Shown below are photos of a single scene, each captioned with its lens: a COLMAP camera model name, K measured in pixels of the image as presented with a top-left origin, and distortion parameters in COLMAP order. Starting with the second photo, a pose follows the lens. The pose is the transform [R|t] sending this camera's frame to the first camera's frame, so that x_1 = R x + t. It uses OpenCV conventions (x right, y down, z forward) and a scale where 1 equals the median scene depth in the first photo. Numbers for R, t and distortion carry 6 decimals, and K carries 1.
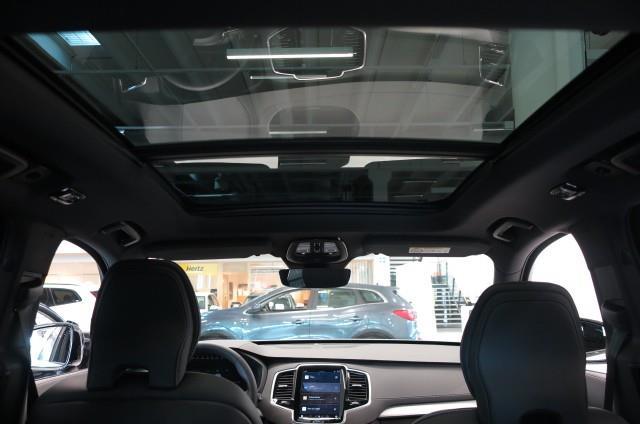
lens RADIAL K [[628.9, 0, 319.2], [0, 628.9, 212.9], [0, 0, 1]] dist [-0.003681, 0.000000]
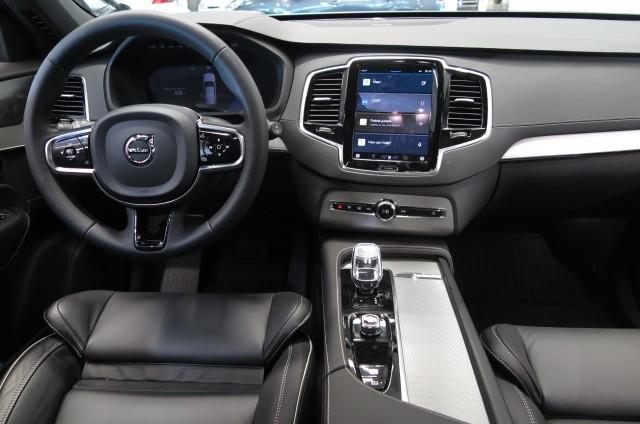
lens RADIAL K [[436.8, 0, 319.7], [0, 436.8, 213.1], [0, 0, 1]] dist [-0.030222, 0.002398]
pose [[0.997397, 0.018687, -0.069636, -0.032091], [0.024549, 0.820102, 0.571691, 0.142311], [0.067792, -0.571913, 0.817508, 0.640513]]
